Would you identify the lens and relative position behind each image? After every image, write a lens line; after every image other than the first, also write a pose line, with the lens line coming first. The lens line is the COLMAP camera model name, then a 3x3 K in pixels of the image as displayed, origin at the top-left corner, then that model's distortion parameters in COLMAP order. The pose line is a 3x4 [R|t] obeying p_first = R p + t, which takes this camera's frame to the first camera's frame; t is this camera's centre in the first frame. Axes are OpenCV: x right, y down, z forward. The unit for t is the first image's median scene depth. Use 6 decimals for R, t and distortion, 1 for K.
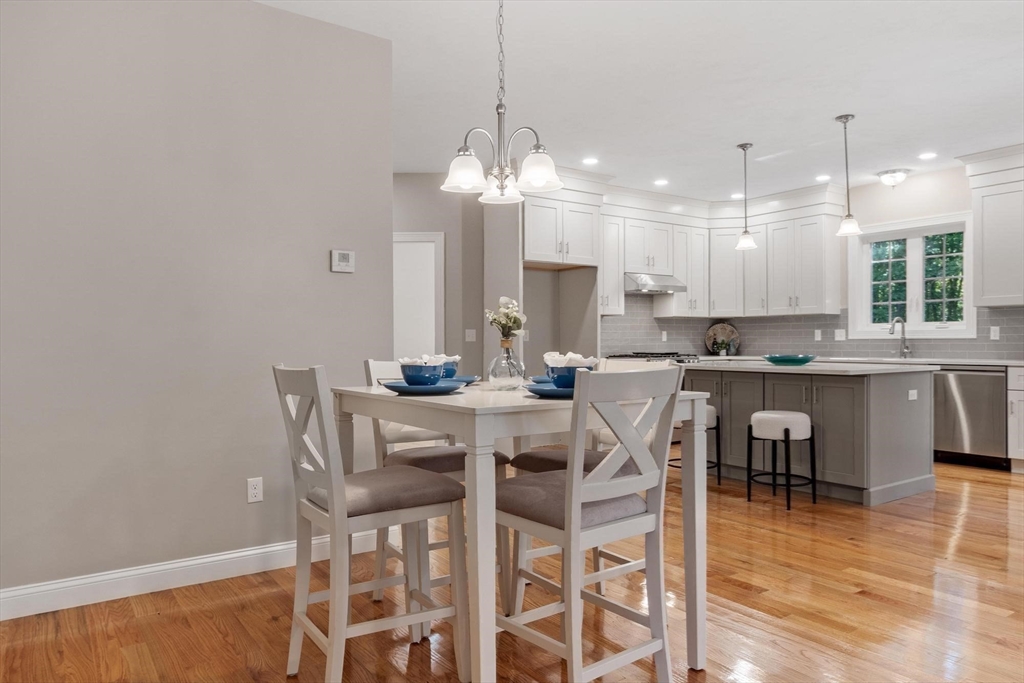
lens RADIAL K [[681.1, 0, 514.4], [0, 681.1, 343.2], [0, 0, 1]] dist [-0.005245, -0.000288]
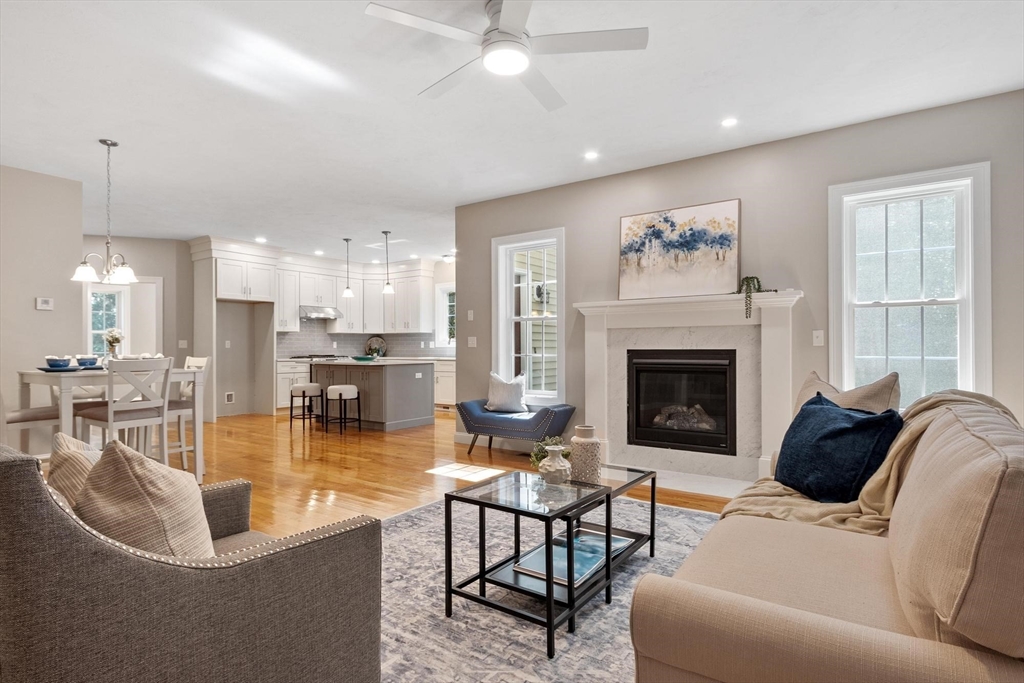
lens RADIAL K [[525.9, 0, 511.3], [0, 525.9, 342.7], [0, 0, 1]] dist [-0.003488, -0.000800]
pose [[0.940021, 0.006045, 0.341063, 0.233856], [-0.002010, 0.999924, -0.012182, -0.001254], [-0.341111, 0.010765, 0.939962, -0.390271]]
